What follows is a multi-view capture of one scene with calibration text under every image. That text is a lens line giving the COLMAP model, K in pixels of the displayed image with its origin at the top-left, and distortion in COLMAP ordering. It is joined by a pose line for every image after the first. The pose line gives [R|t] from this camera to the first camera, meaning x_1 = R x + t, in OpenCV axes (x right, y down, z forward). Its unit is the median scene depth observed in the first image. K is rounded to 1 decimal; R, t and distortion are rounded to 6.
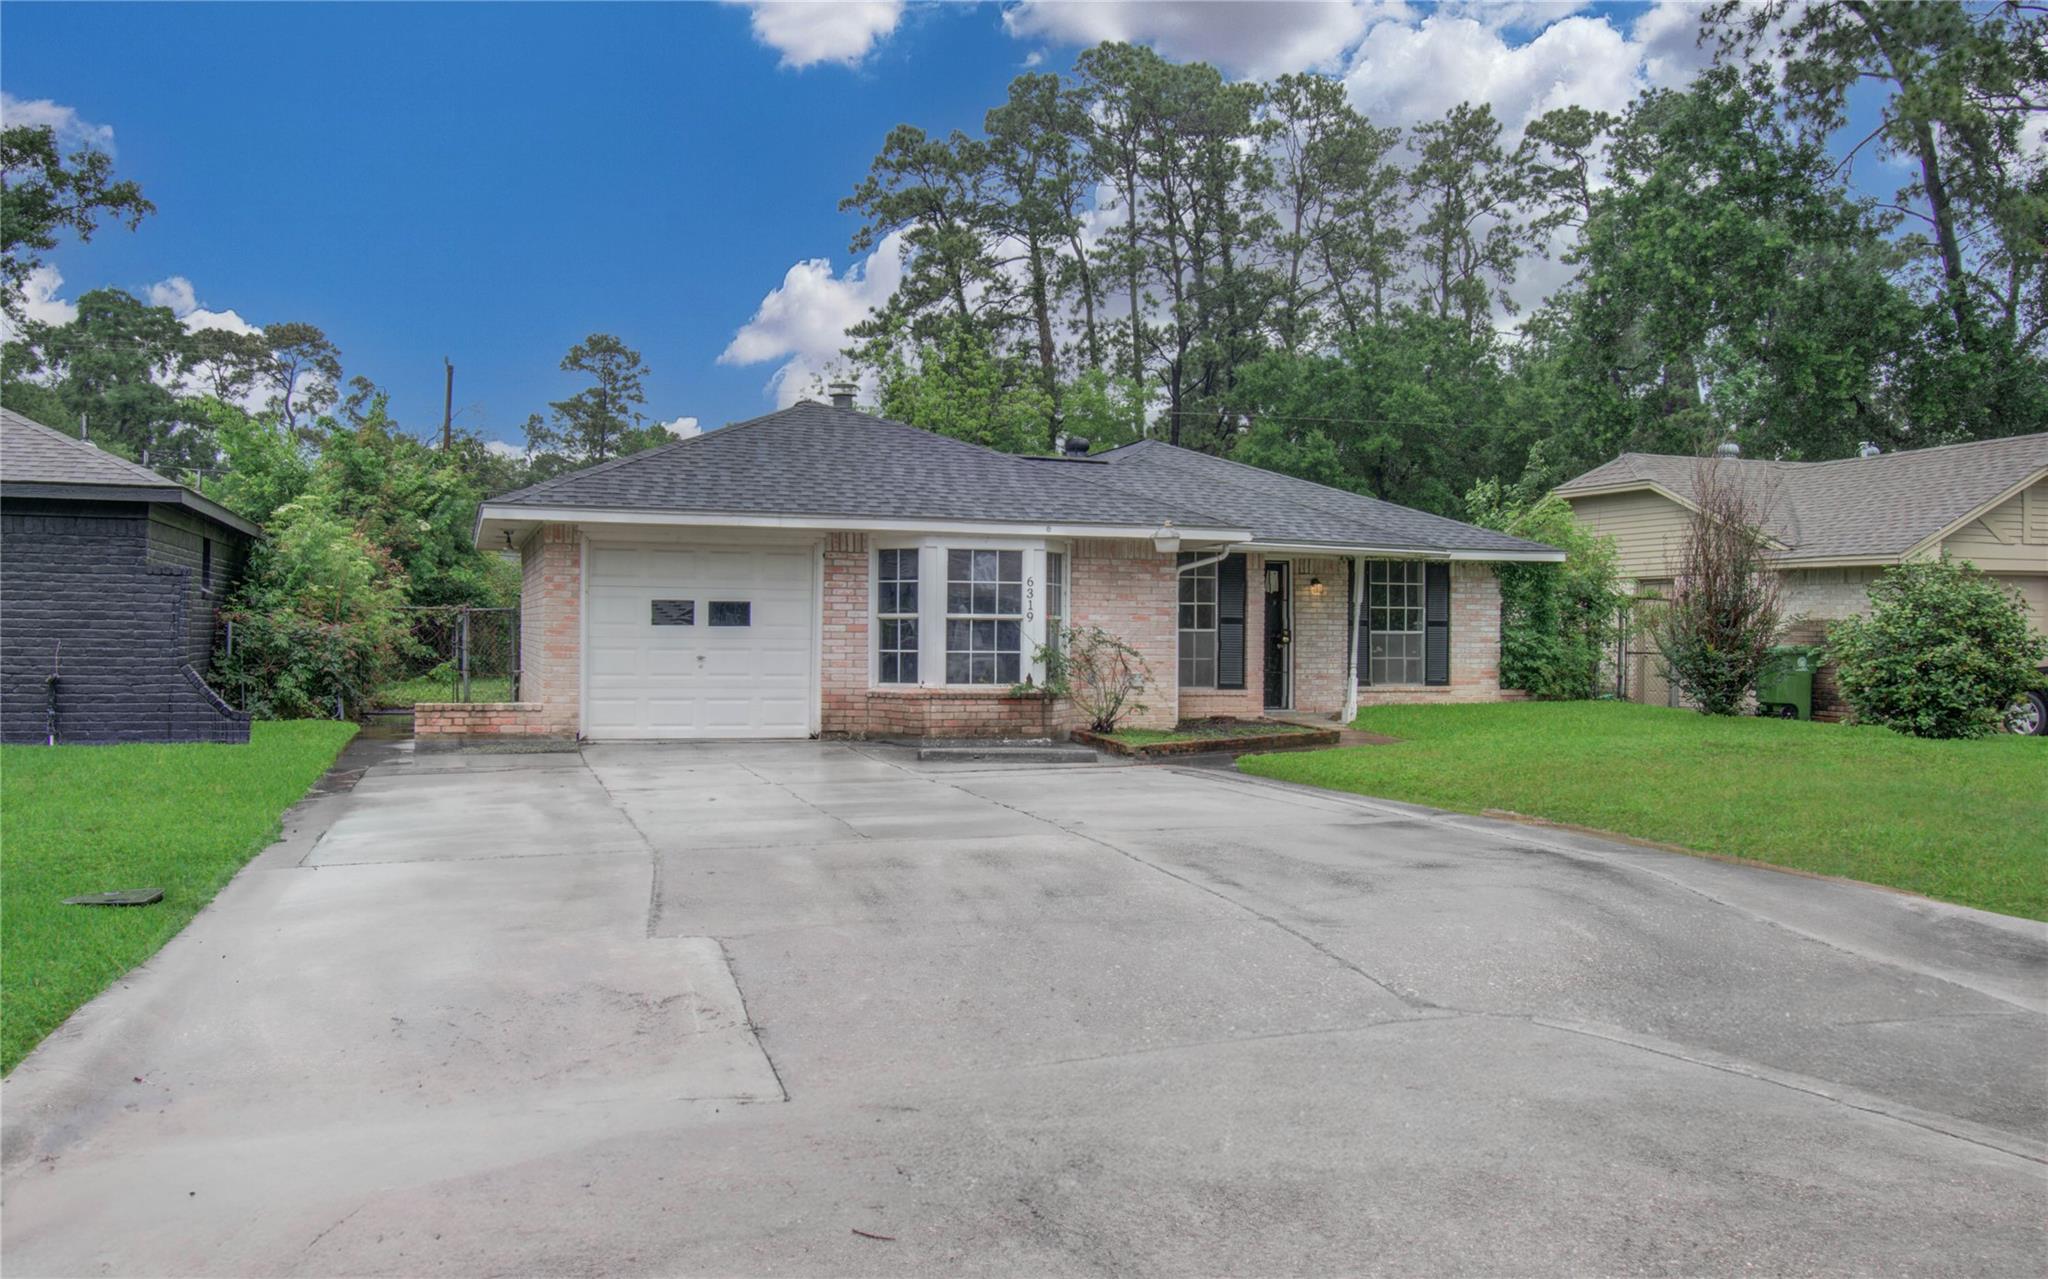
lens RADIAL K [[1789.7, 0, 981.4], [0, 1789.7, 572.2], [0, 0, 1]] dist [0.011334, -0.013806]
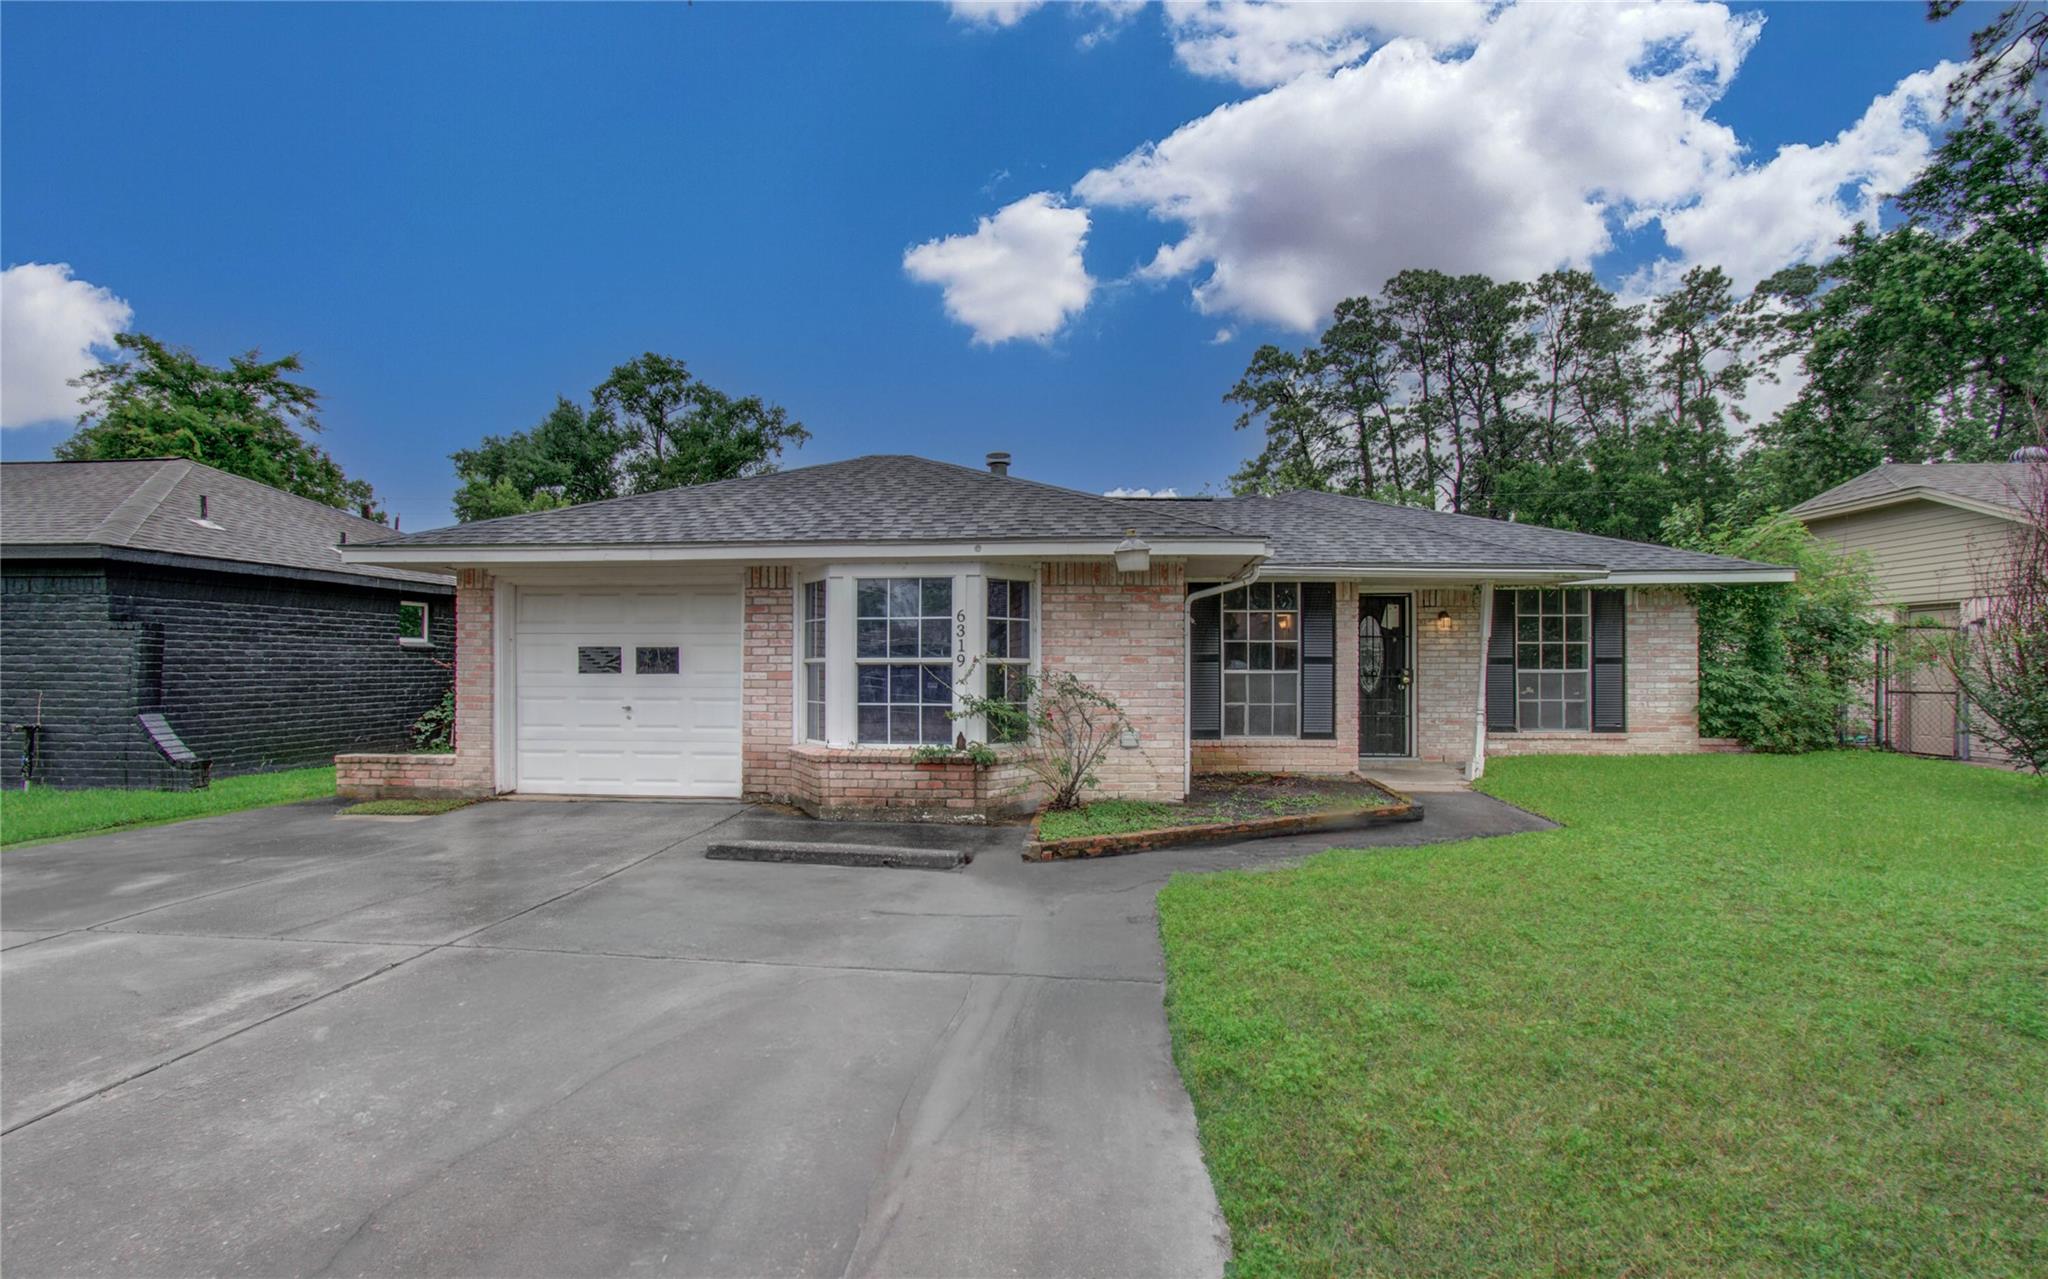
lens RADIAL K [[906.6, 0, 1011.1], [0, 906.6, 644.5], [0, 0, 1]] dist [0.009278, -0.002989]
pose [[0.922247, -0.016289, -0.386259, 0.157493], [0.020808, 0.999755, 0.007521, 0.011675], [0.386042, -0.014973, 0.922360, 0.481970]]
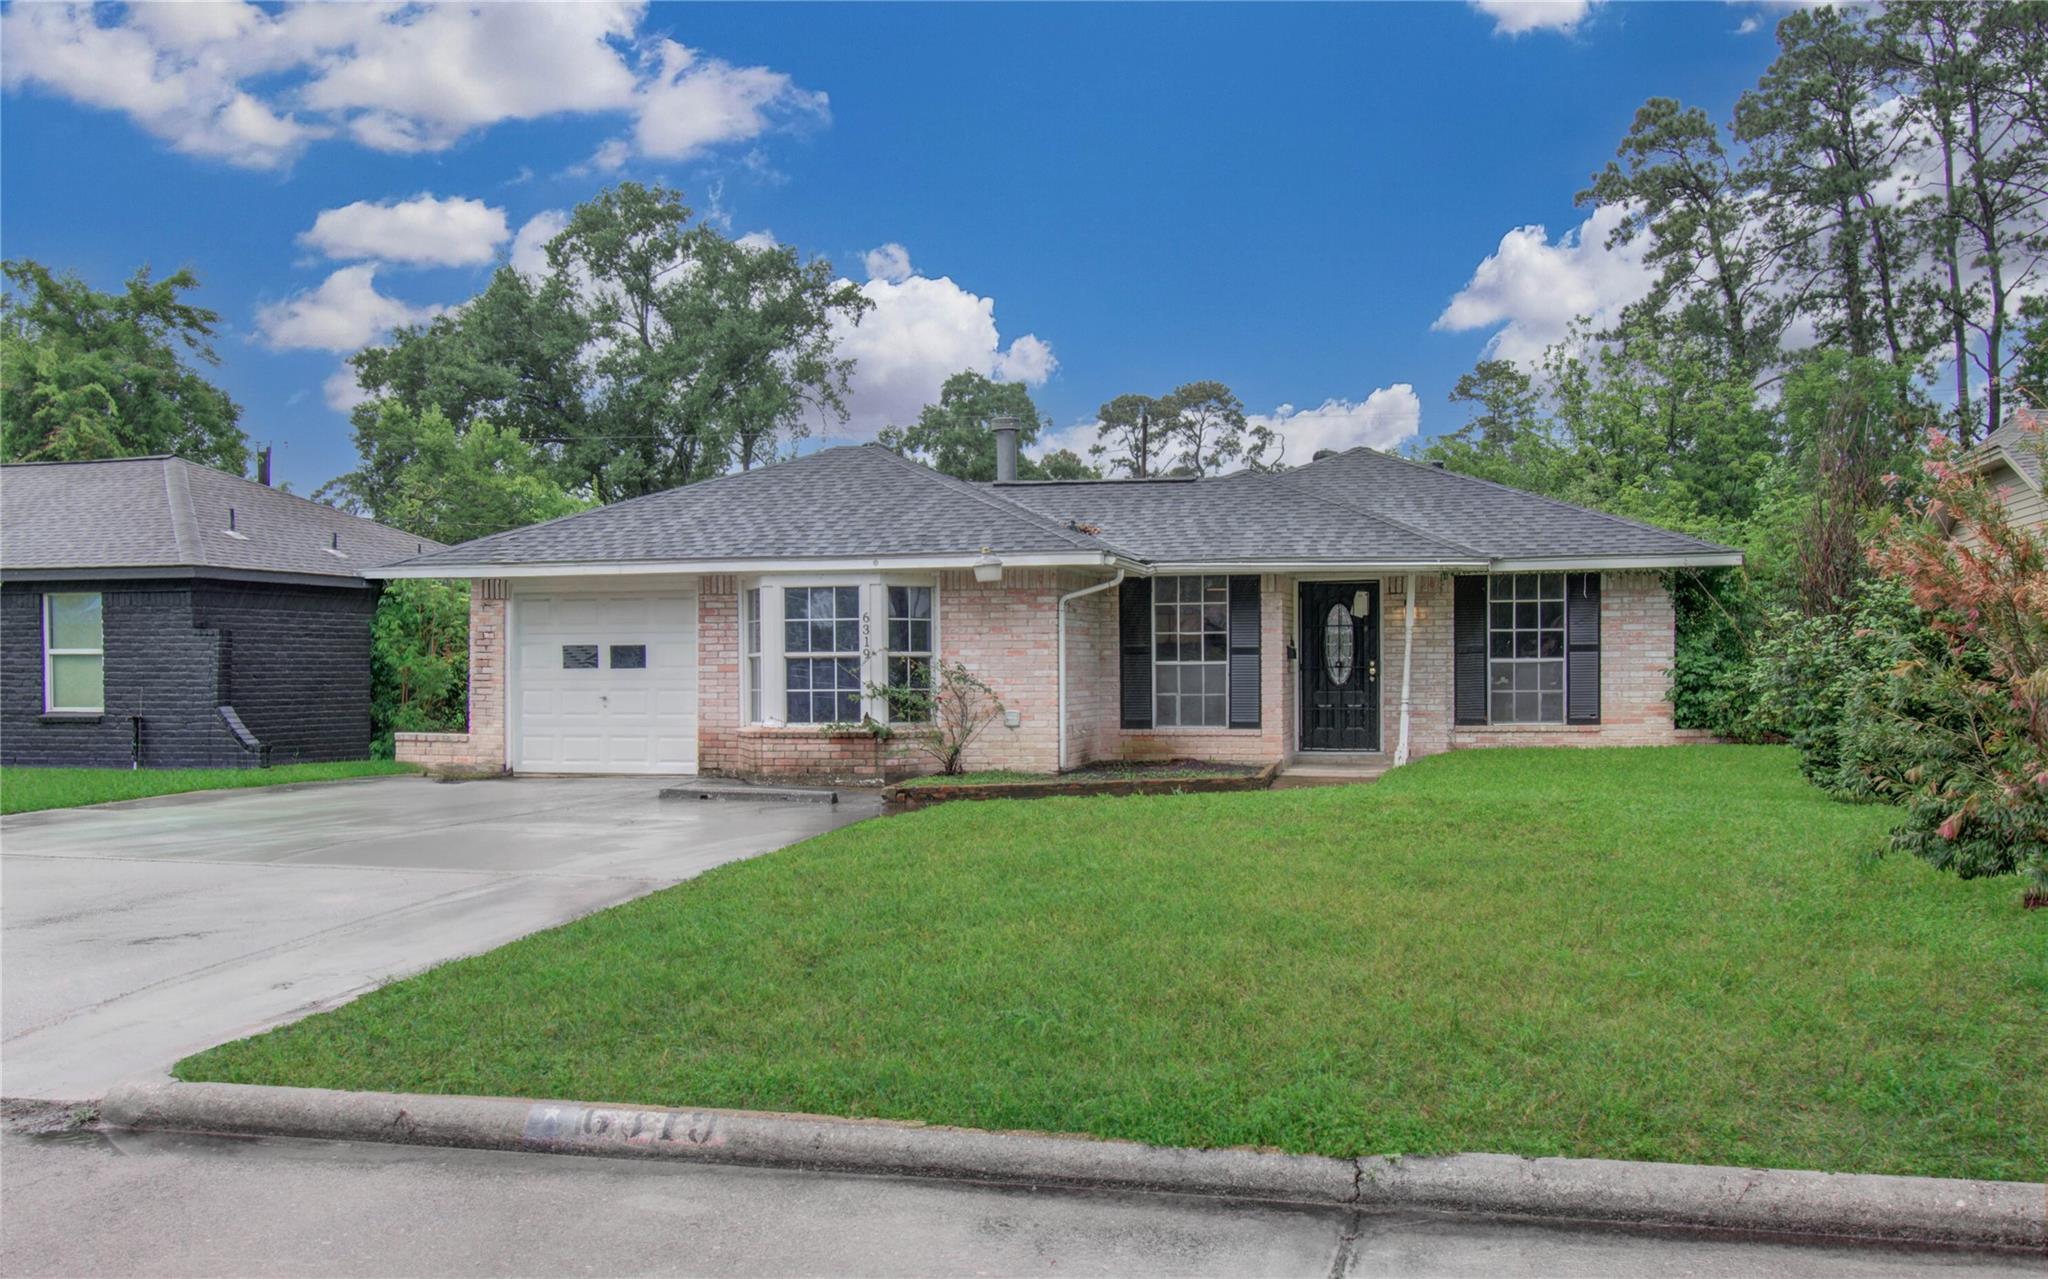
lens RADIAL K [[1789.7, 0, 1006.4], [0, 1789.7, 646.6], [0, 0, 1]] dist [0.011334, -0.013806]
pose [[0.839377, -0.021863, -0.543110, 0.472316], [0.033880, 0.999352, 0.012133, 0.008985], [0.542493, -0.028585, 0.839574, 0.172313]]
